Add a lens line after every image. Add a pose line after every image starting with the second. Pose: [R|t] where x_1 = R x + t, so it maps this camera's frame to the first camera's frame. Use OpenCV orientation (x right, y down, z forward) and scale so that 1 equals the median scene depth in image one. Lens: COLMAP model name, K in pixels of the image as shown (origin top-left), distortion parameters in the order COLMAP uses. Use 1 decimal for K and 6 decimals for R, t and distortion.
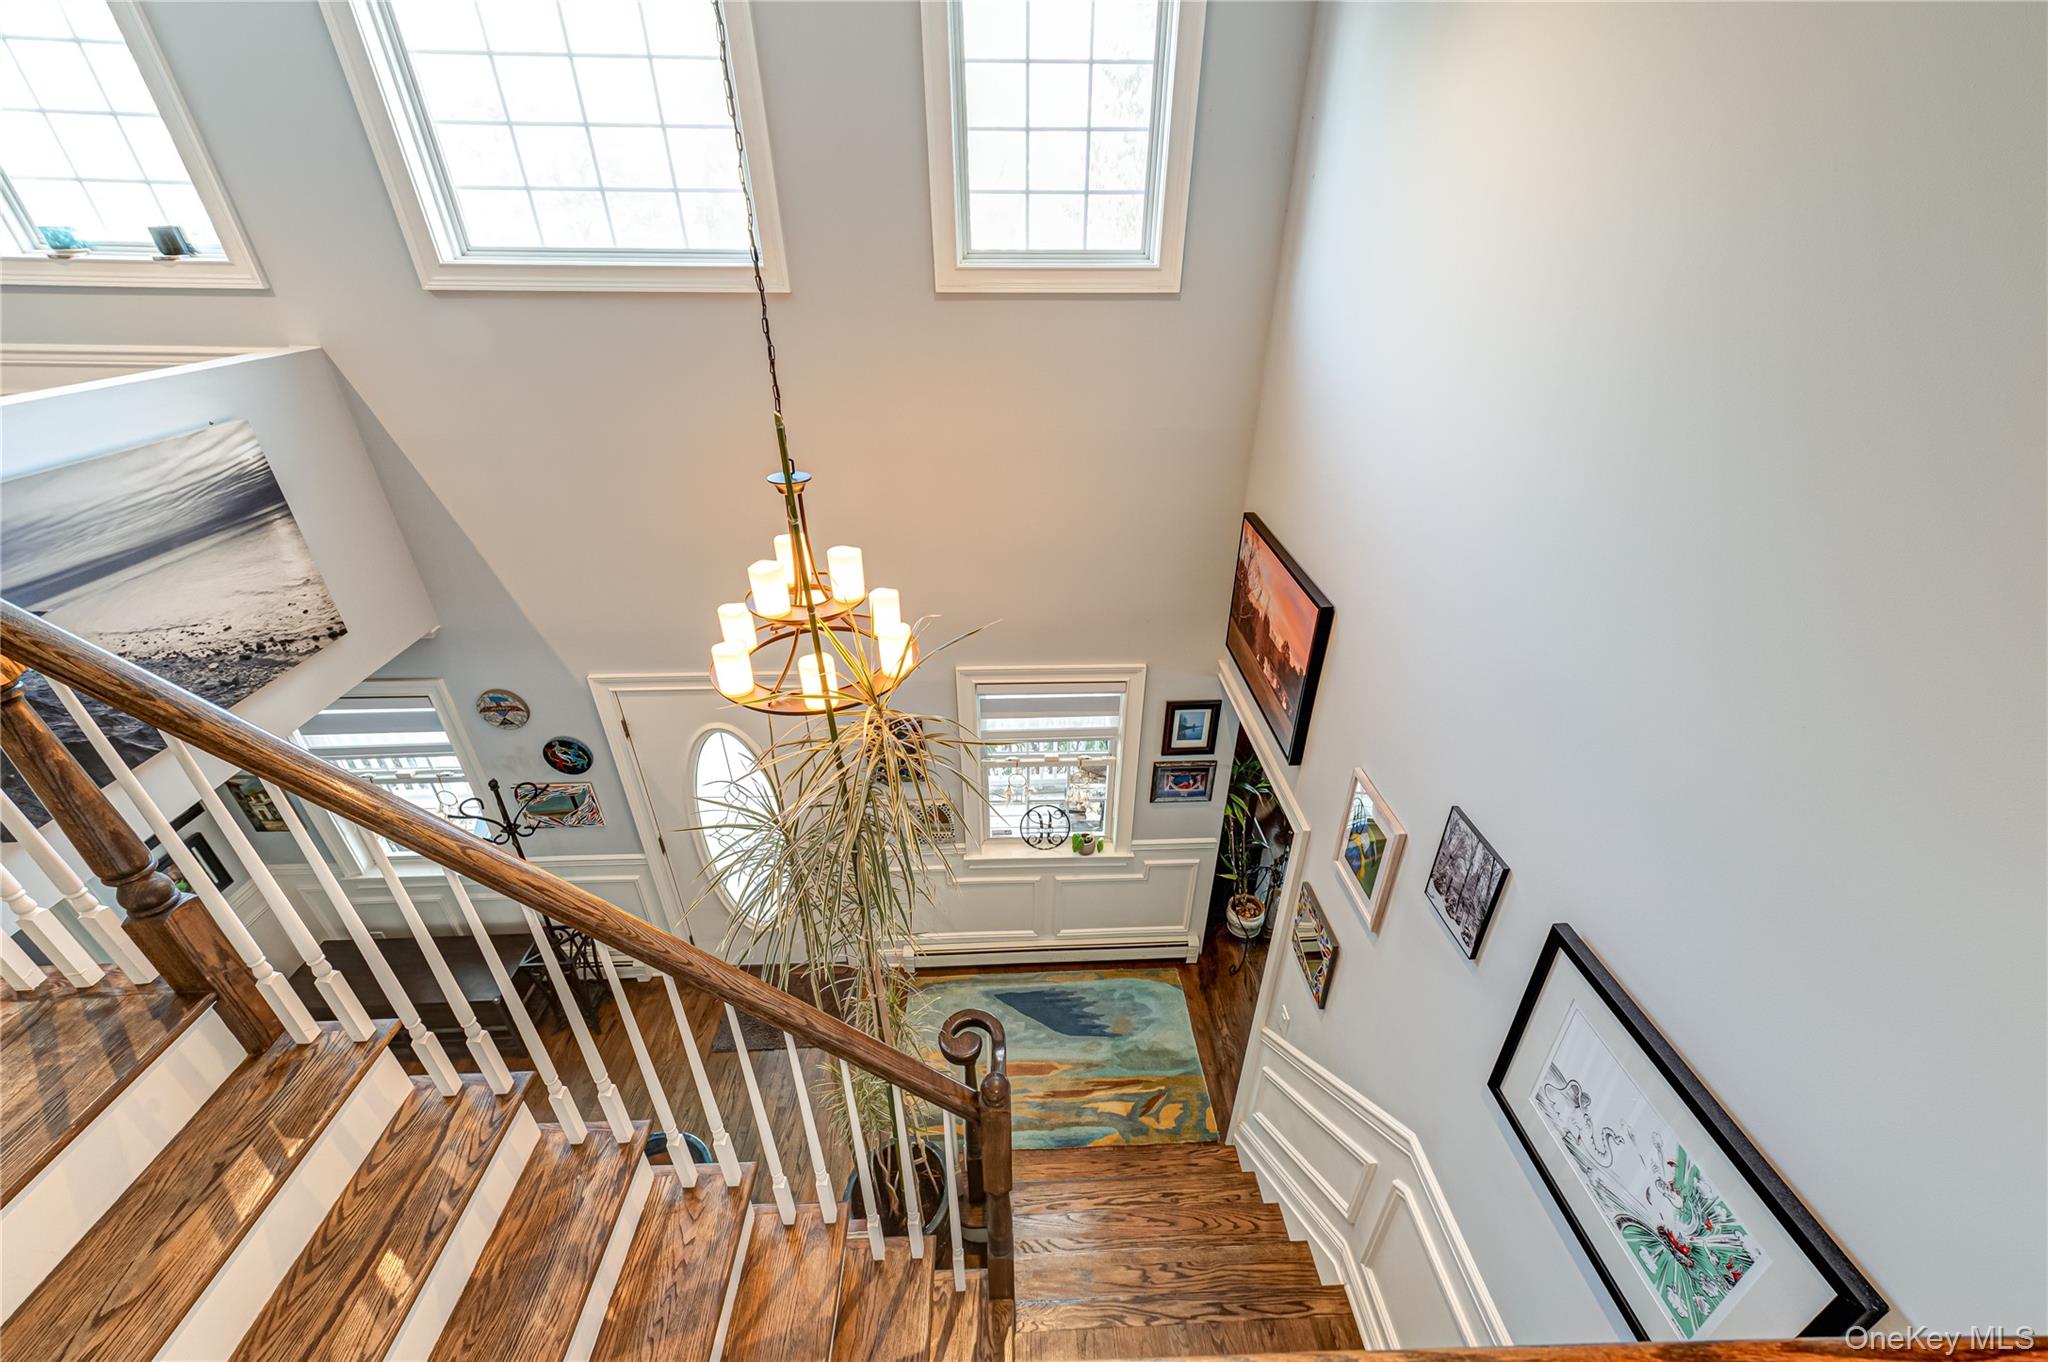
lens RADIAL K [[795.2, 0, 1027.1], [0, 795.2, 676.6], [0, 0, 1]] dist [0.011397, 0.000672]
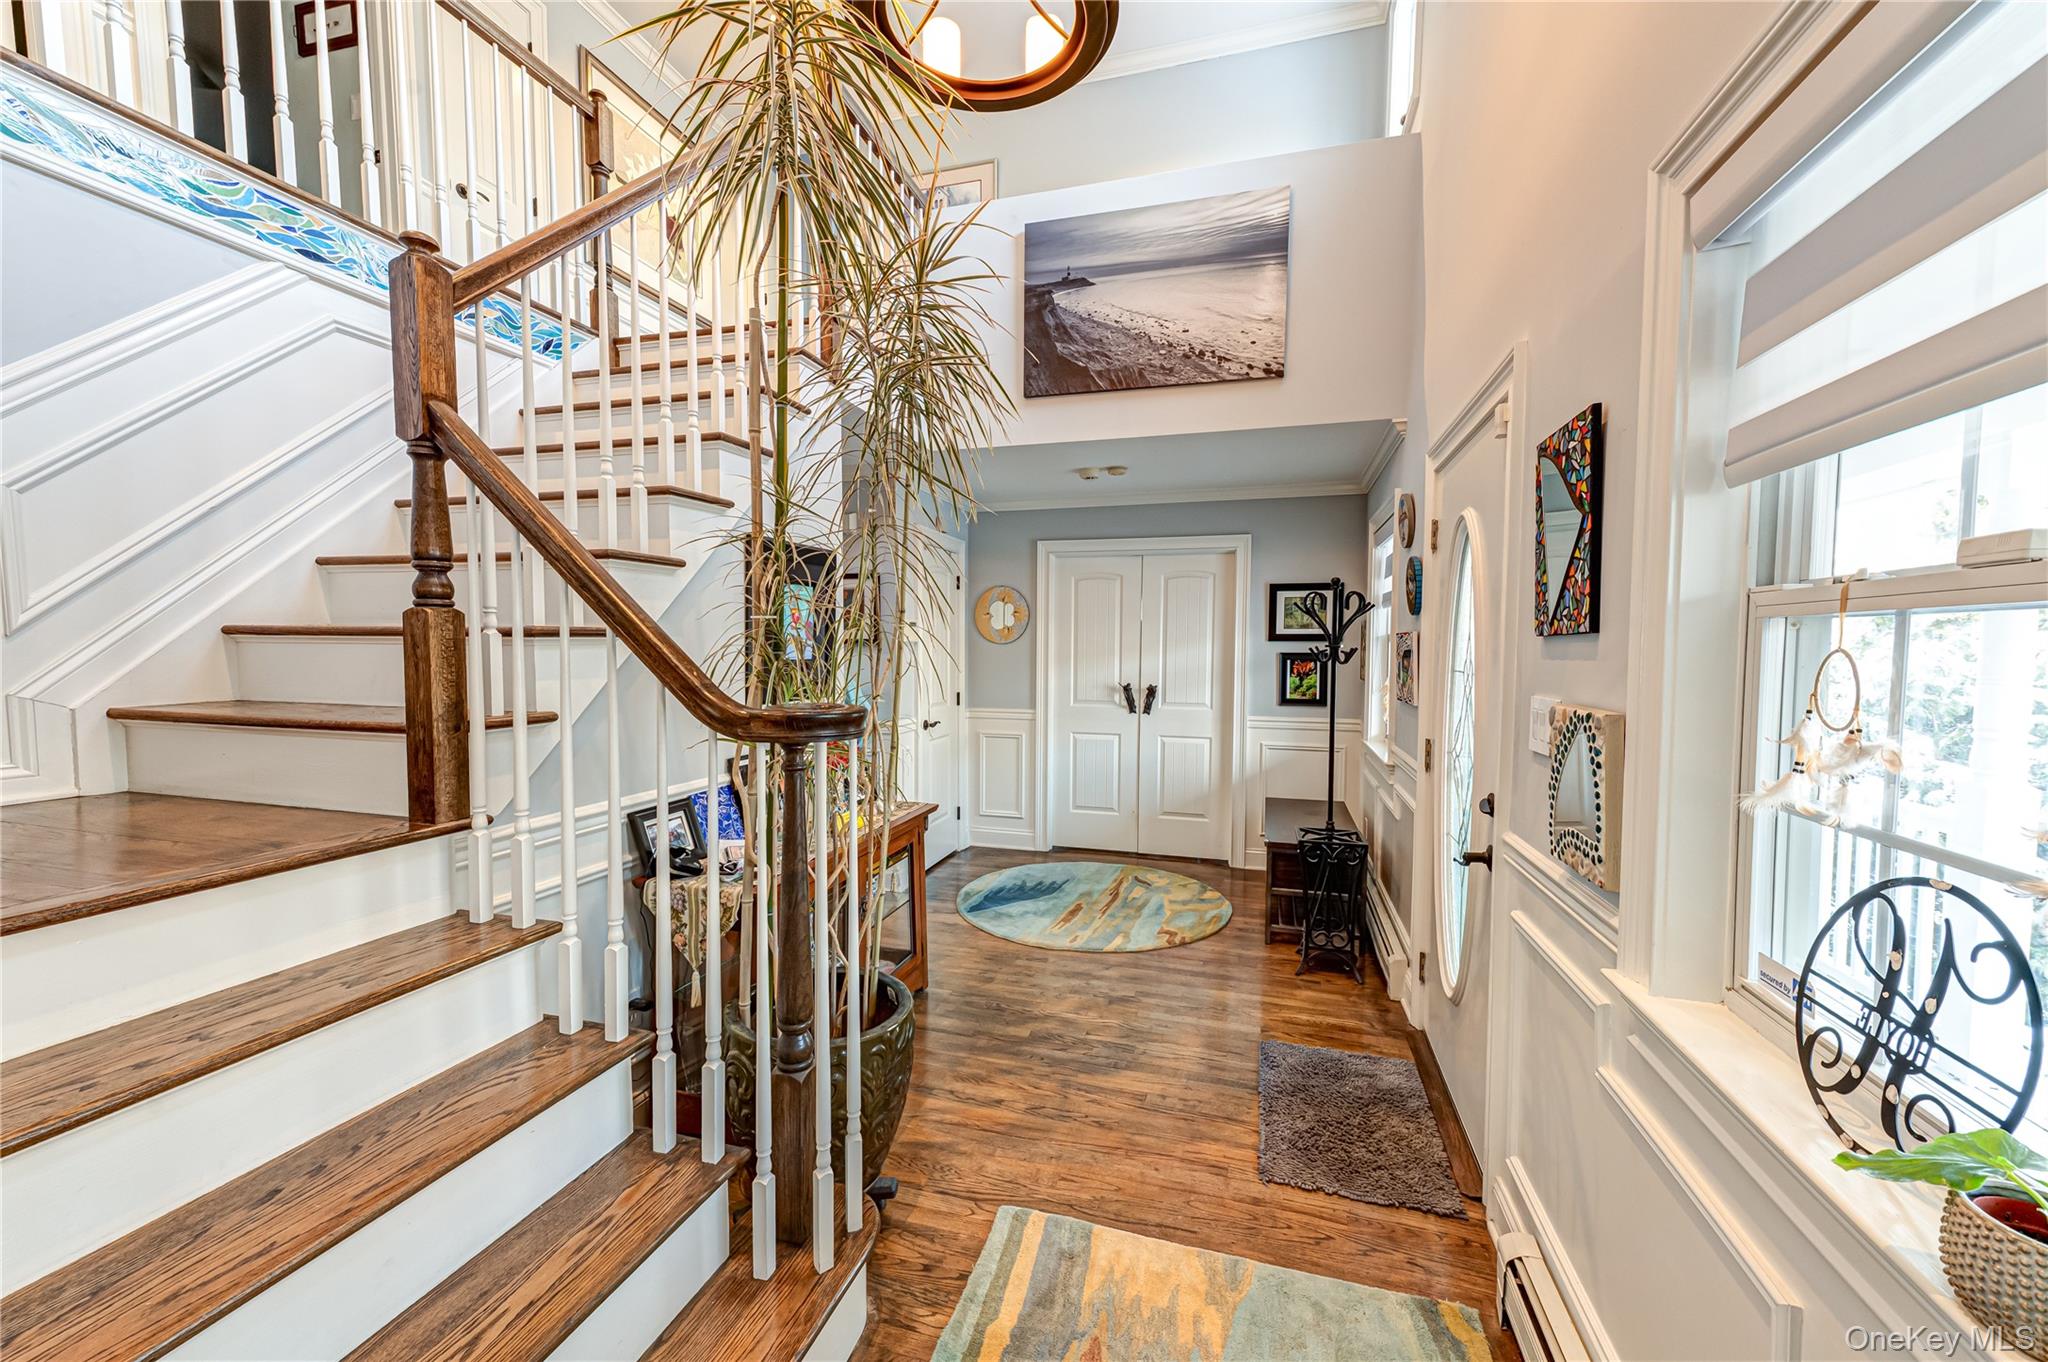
lens RADIAL K [[795.2, 0, 1025.5], [0, 795.2, 683.7], [0, 0, 1]] dist [0.011397, 0.000672]
pose [[-0.322711, 0.048599, -0.945249, 0.375632], [-0.481799, 0.851176, 0.208250, 0.270556], [0.814694, 0.522625, -0.251269, 1.279760]]
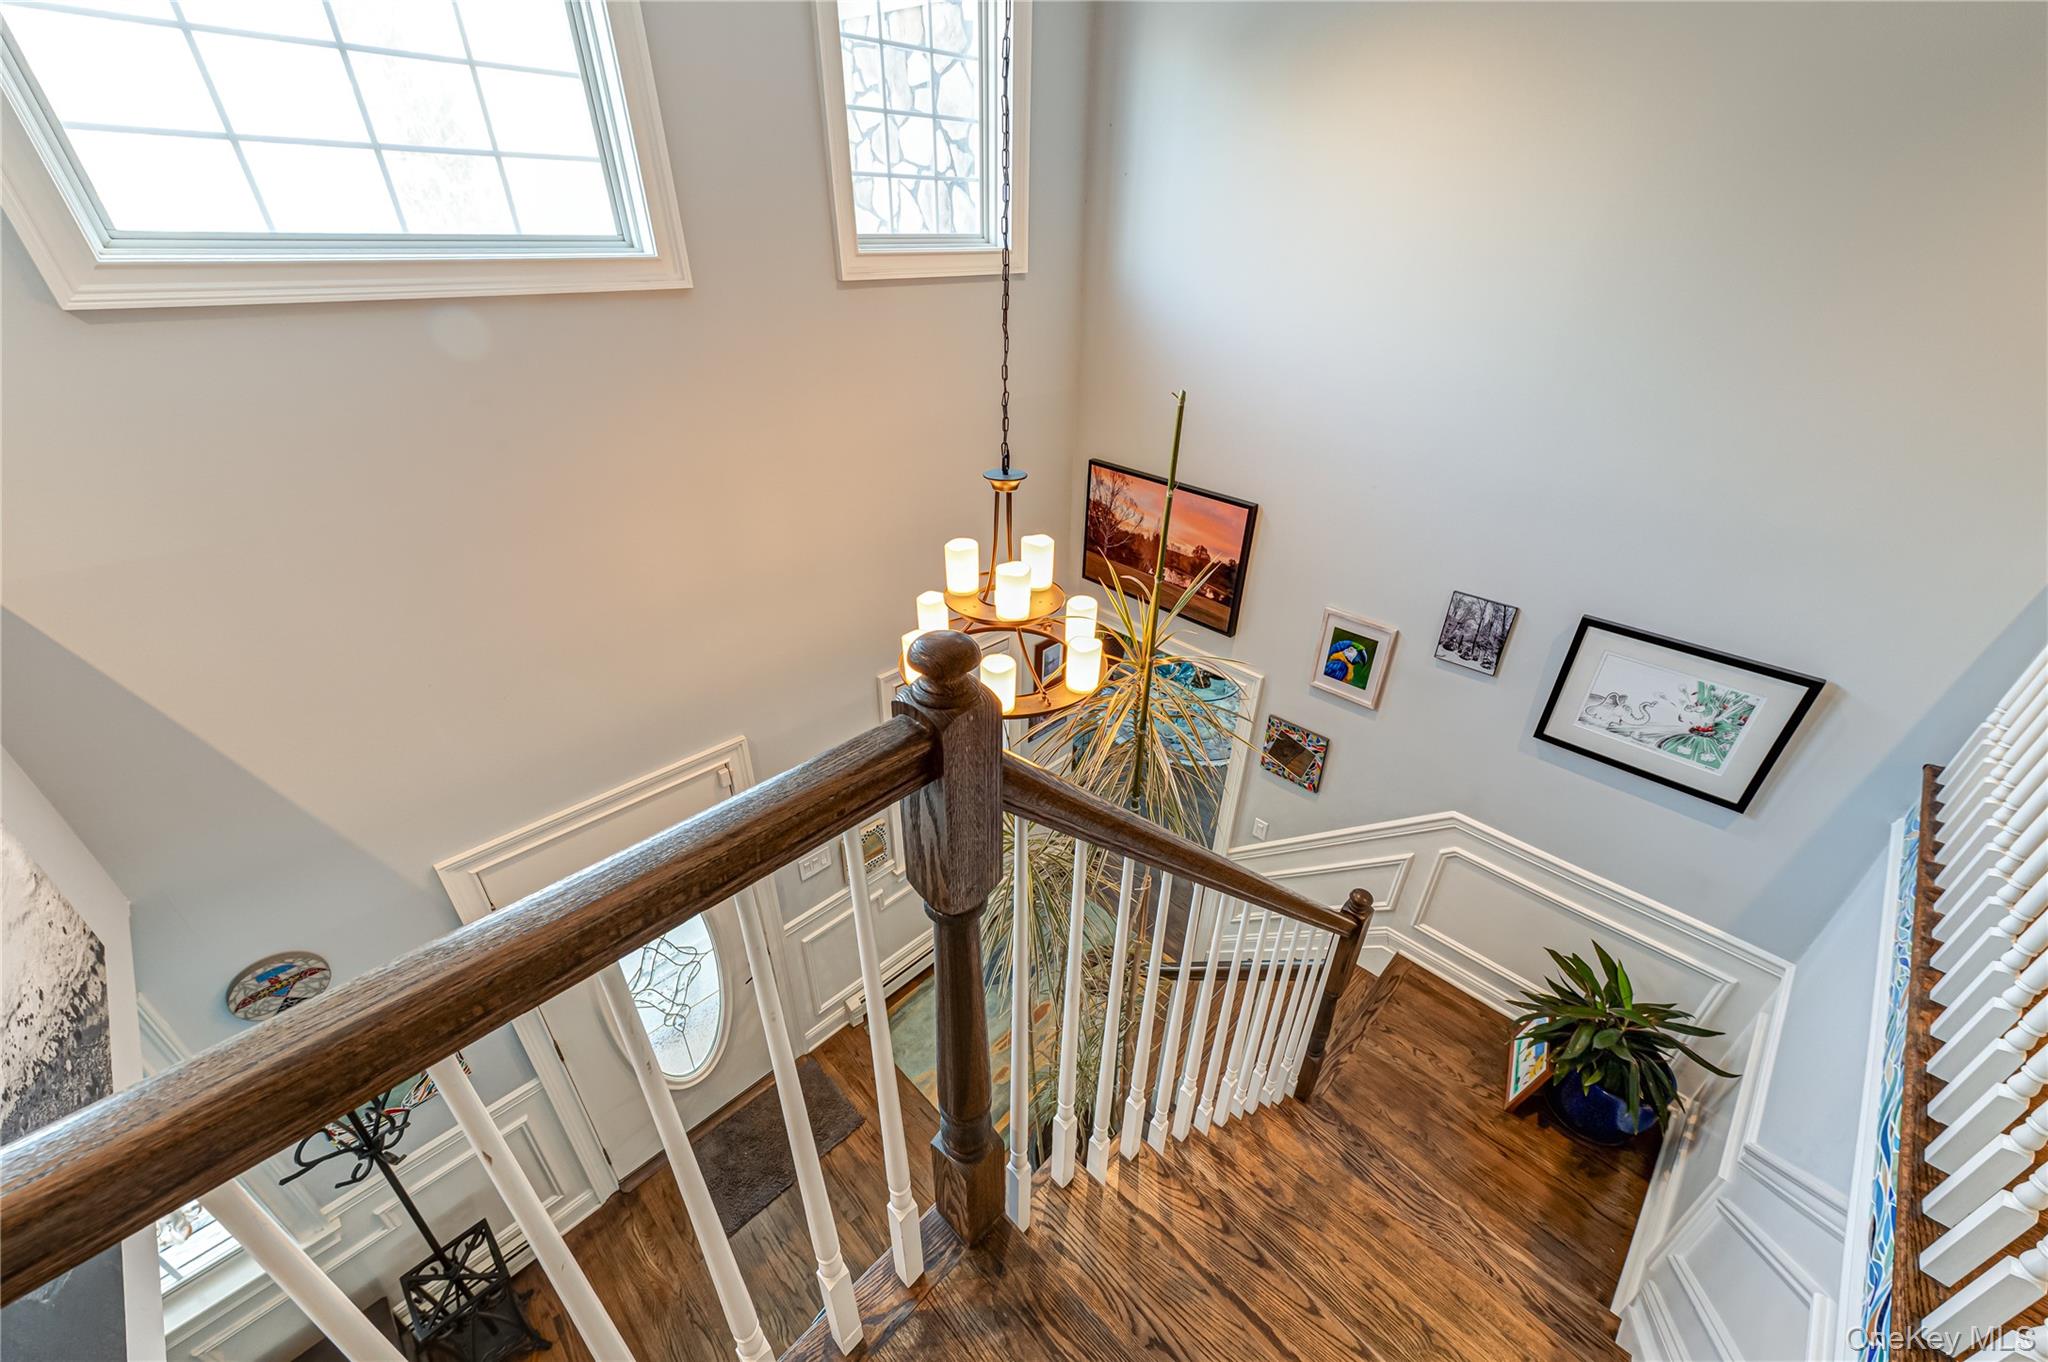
lens RADIAL K [[795.2, 0, 1023.1], [0, 795.2, 681.8], [0, 0, 1]] dist [0.011397, 0.000672]
pose [[0.732524, -0.336610, 0.591694, -0.689015], [0.325633, 0.936563, 0.129666, -0.095995], [-0.597806, 0.097692, 0.795666, 0.178811]]
